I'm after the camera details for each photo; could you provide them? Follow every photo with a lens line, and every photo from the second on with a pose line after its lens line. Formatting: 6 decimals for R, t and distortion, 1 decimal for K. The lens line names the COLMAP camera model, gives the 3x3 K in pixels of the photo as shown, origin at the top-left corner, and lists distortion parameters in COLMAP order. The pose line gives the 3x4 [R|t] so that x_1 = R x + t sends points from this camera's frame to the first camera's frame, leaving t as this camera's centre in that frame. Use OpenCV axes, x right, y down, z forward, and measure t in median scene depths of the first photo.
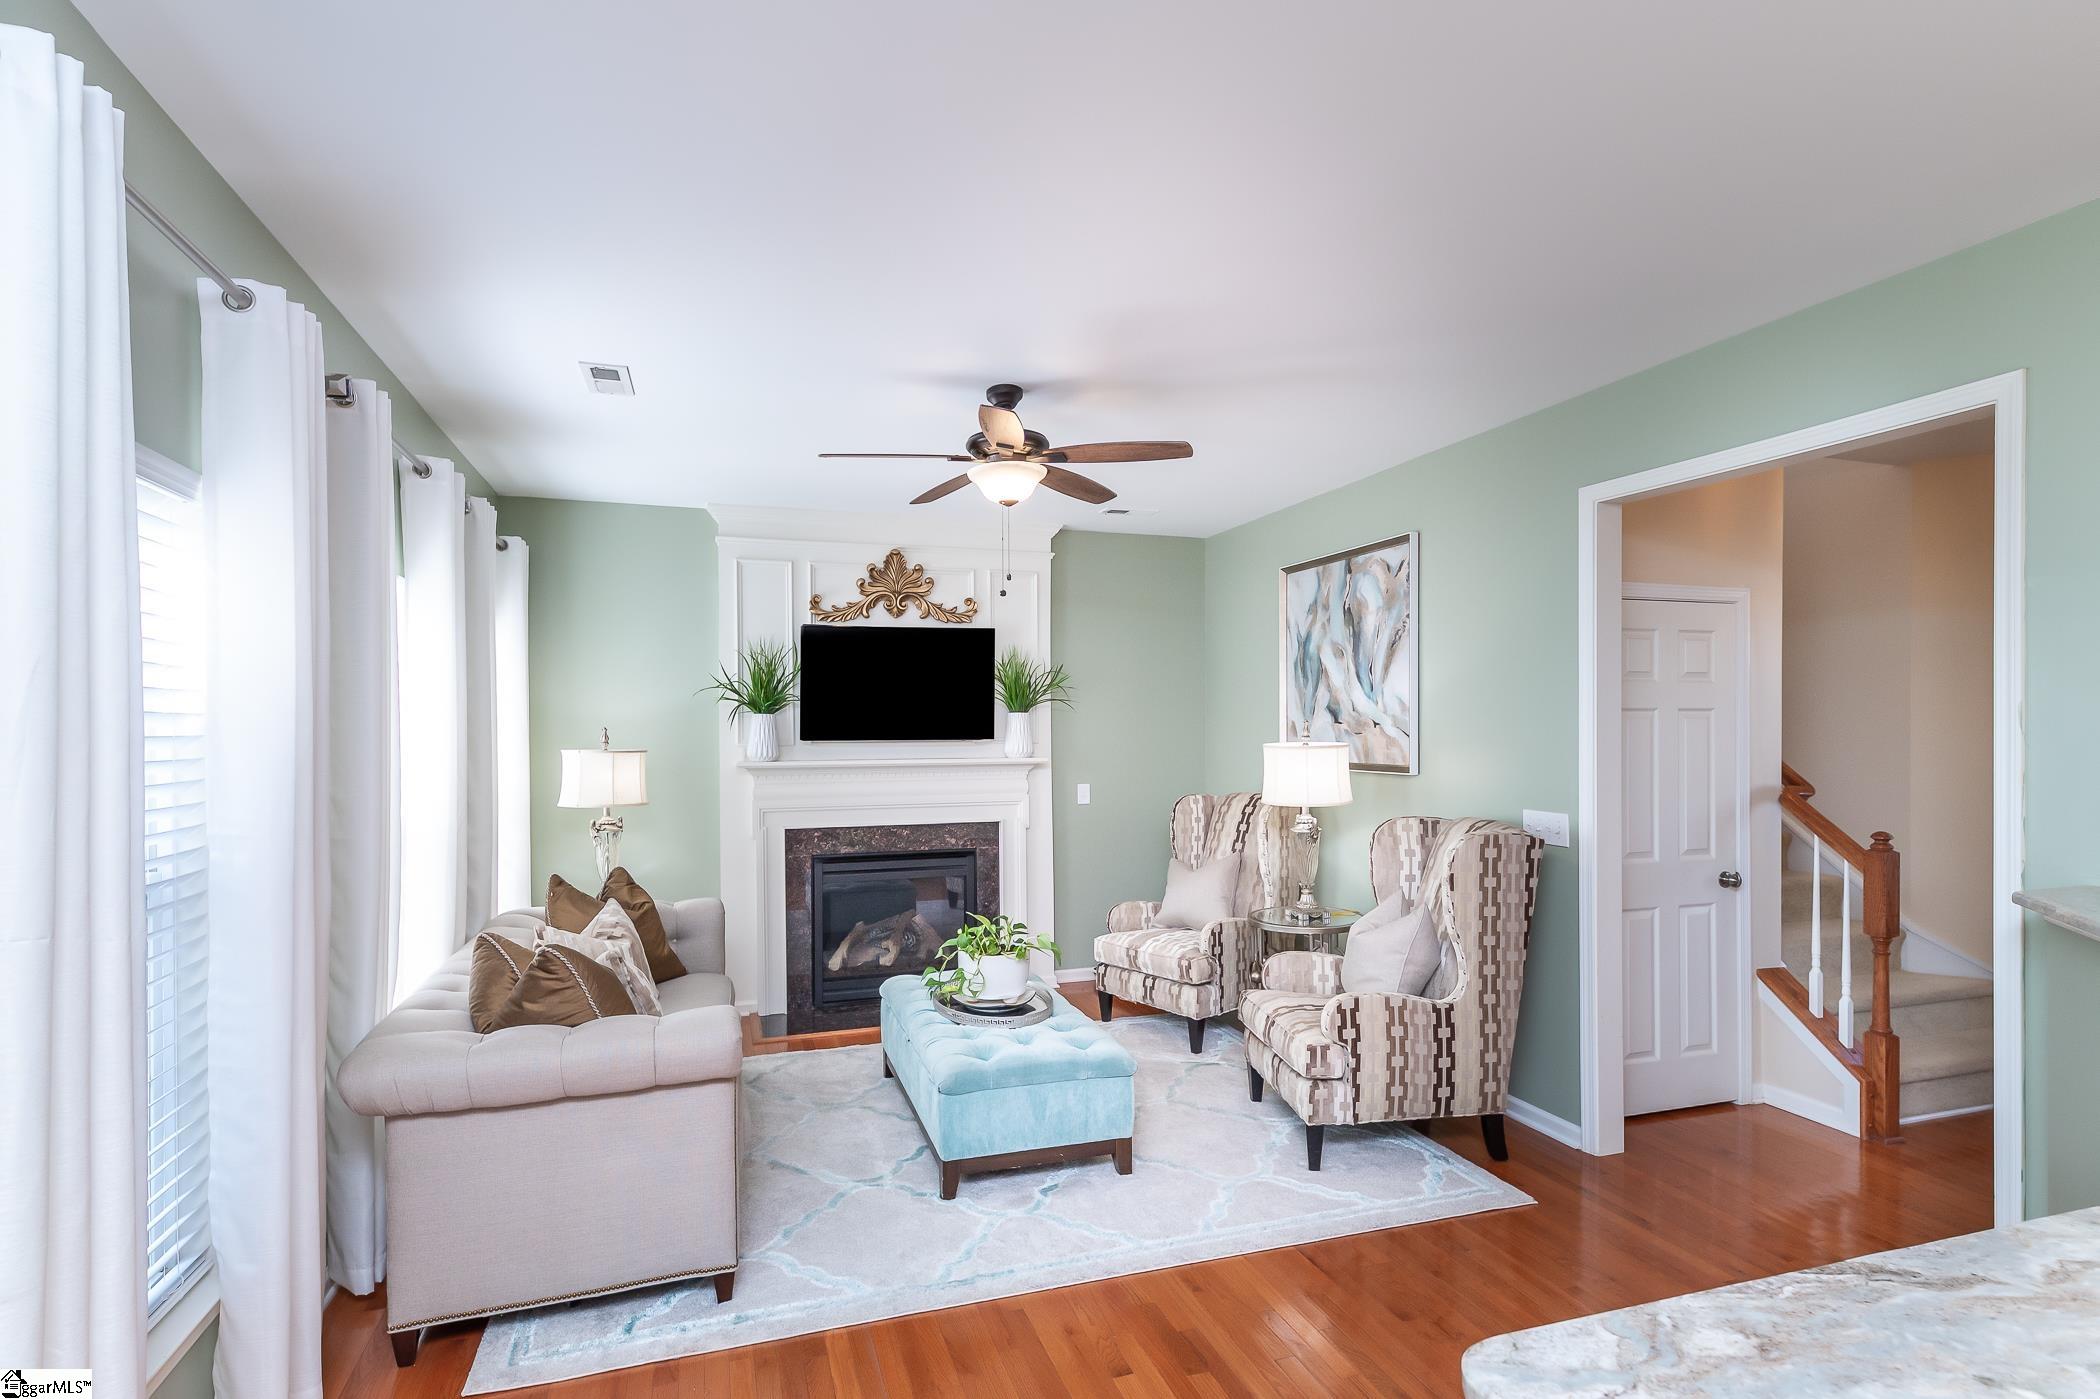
lens RADIAL K [[1040.9, 0, 1012.5], [0, 1040.9, 740.0], [0, 0, 1]] dist [0.017007, 0.001994]
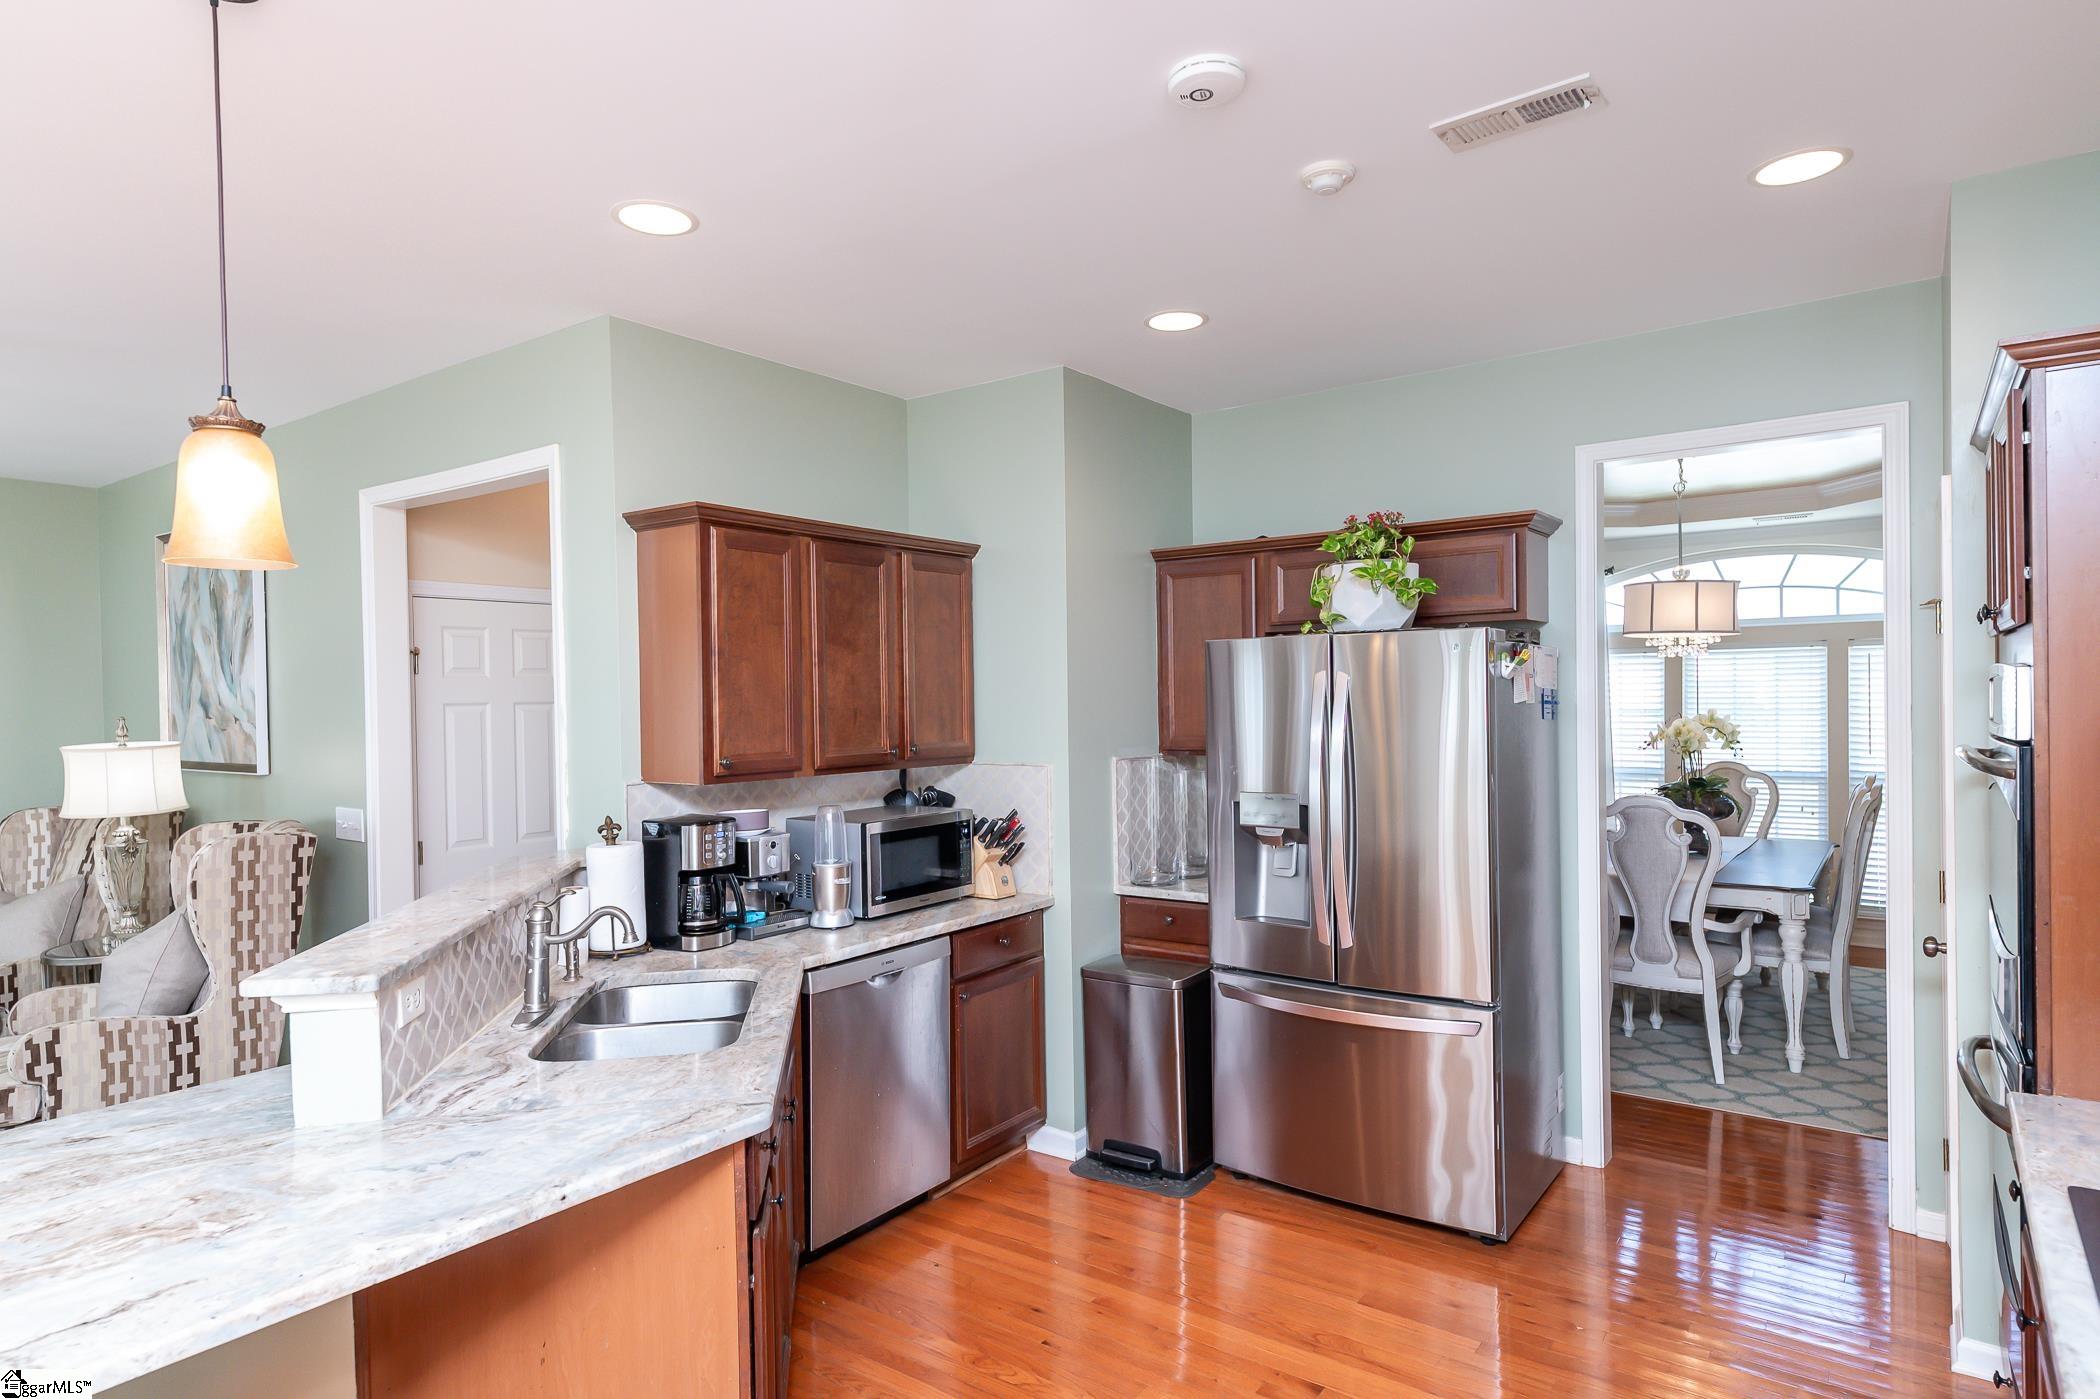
lens RADIAL K [[1243.8, 0, 1071.3], [0, 1243.8, 698.1], [0, 0, 1]] dist [0.035087, -0.006221]
pose [[0.825725, -0.013732, 0.563906, 0.329049], [0.020603, 0.999771, -0.005823, -0.012359], [-0.563697, 0.016426, 0.825818, -0.312643]]
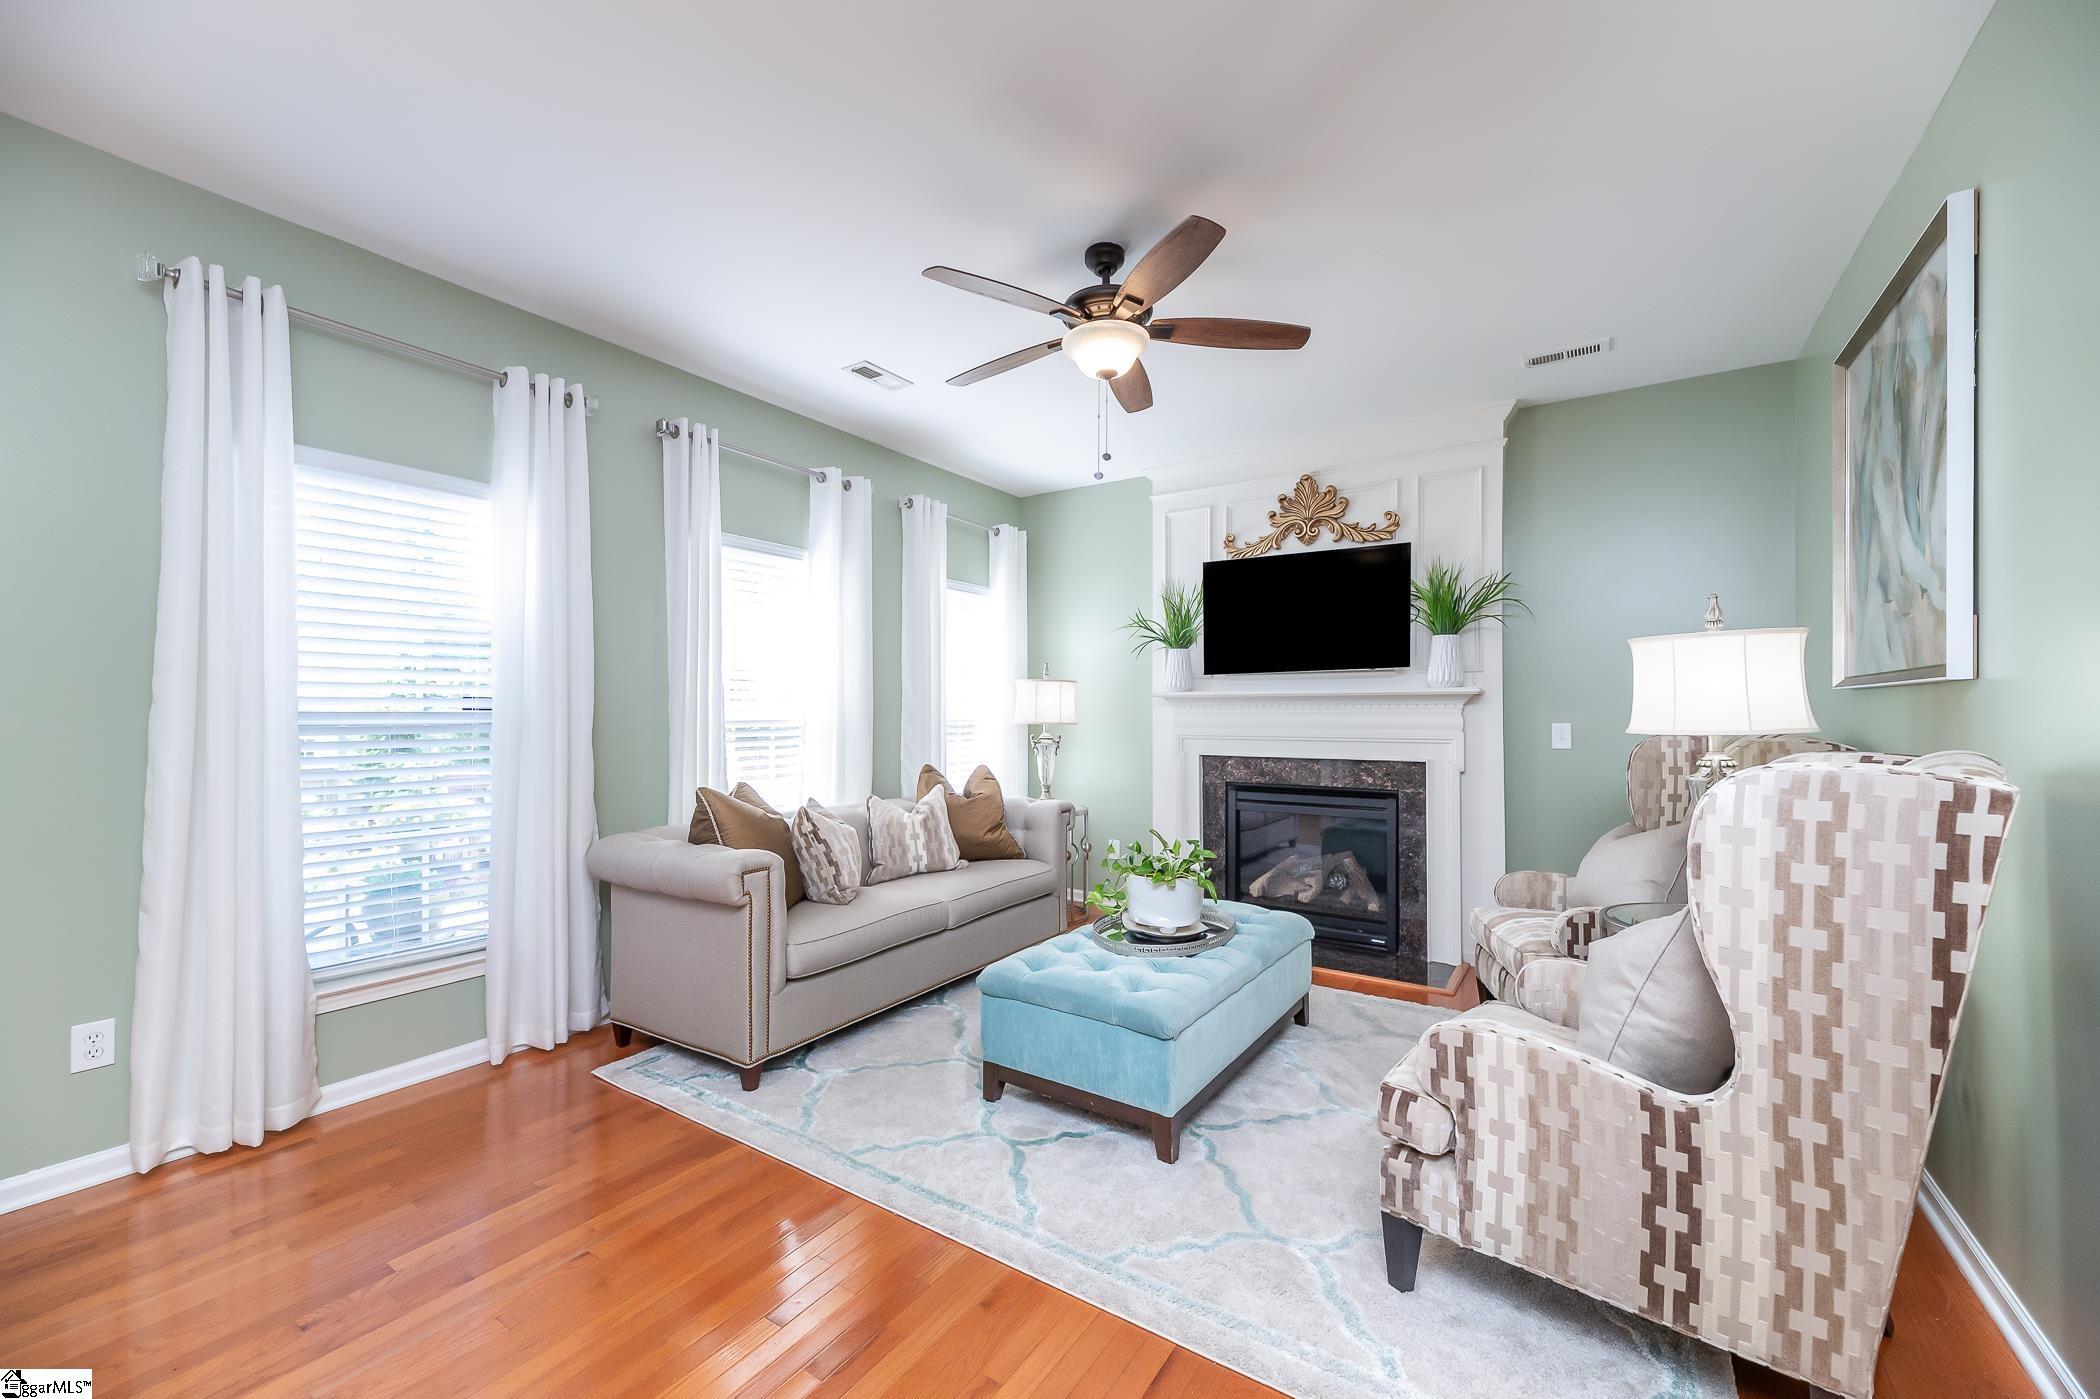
lens RADIAL K [[829.8, 0, 1059.2], [0, 829.8, 719.0], [0, 0, 1]] dist [0.013936, 0.000136]
pose [[0.618927, 0.010203, -0.785383, 0.412508], [-0.015192, 0.999884, 0.001018, 0.055581], [0.785302, 0.011301, 0.619010, 0.393008]]
